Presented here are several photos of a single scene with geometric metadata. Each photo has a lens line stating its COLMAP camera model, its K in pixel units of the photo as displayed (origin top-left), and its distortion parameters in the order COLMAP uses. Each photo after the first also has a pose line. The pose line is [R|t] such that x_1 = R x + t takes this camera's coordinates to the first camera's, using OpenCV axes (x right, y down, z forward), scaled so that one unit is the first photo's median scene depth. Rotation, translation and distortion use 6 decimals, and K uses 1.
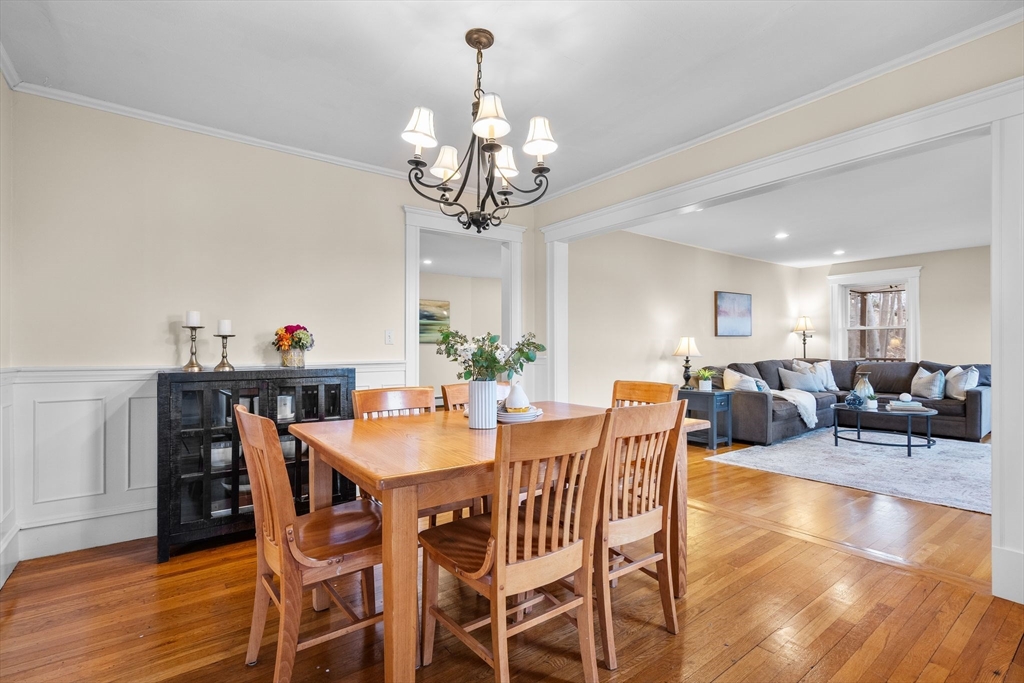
lens RADIAL K [[465.3, 0, 515.5], [0, 465.3, 341.5], [0, 0, 1]] dist [-0.002272, 0.000733]
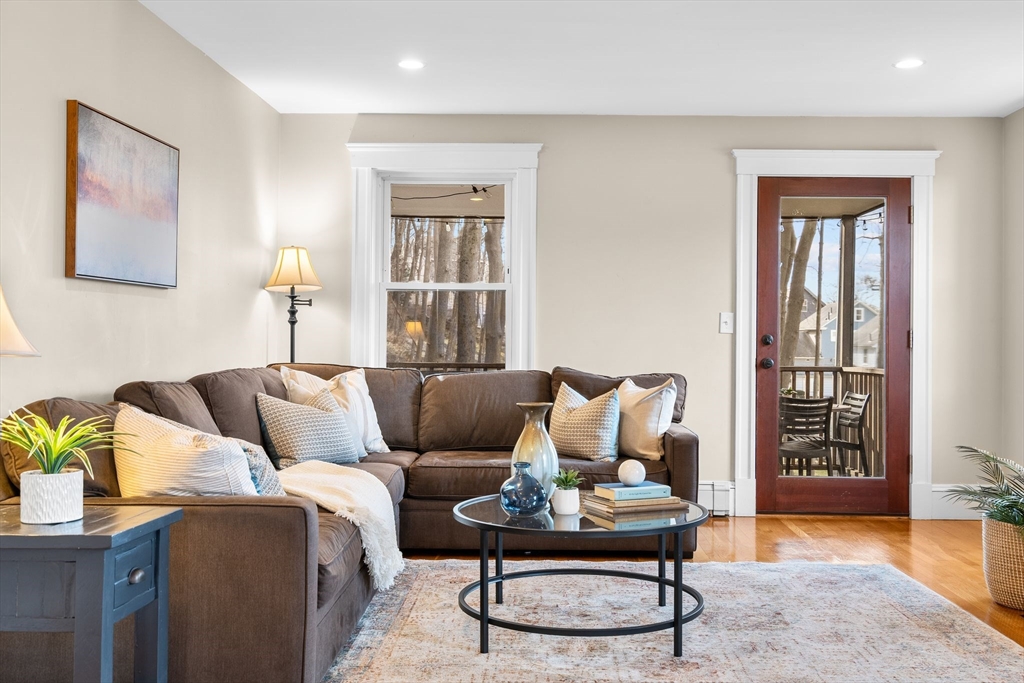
lens RADIAL K [[1006.4, 0, 531.2], [0, 1006.4, 329.2], [0, 0, 1]] dist [0.007286, 0.000000]
pose [[0.617044, 0.020980, 0.786649, 0.154862], [-0.019321, 0.999747, -0.011508, 0.018624], [-0.786691, -0.008098, 0.617293, 0.461841]]
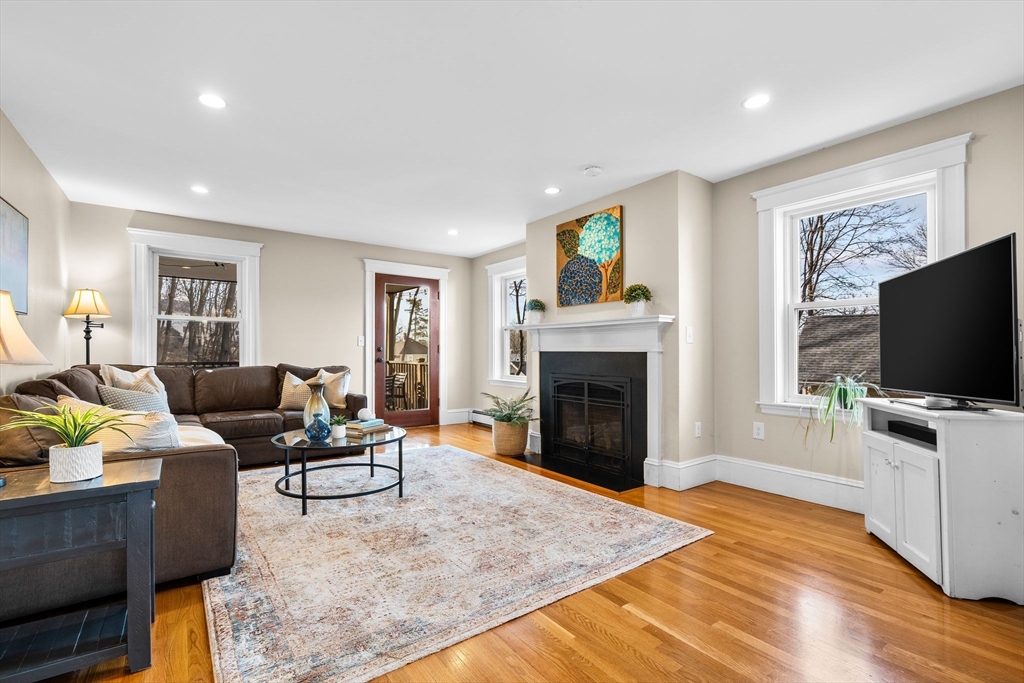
lens RADIAL K [[465.3, 0, 506.5], [0, 465.3, 351.5], [0, 0, 1]] dist [-0.002272, 0.000733]
pose [[0.026216, 0.004765, 0.999645, 0.099407], [-0.015897, 0.999864, -0.004350, 0.018250], [-0.999530, -0.015777, 0.026288, 0.591985]]
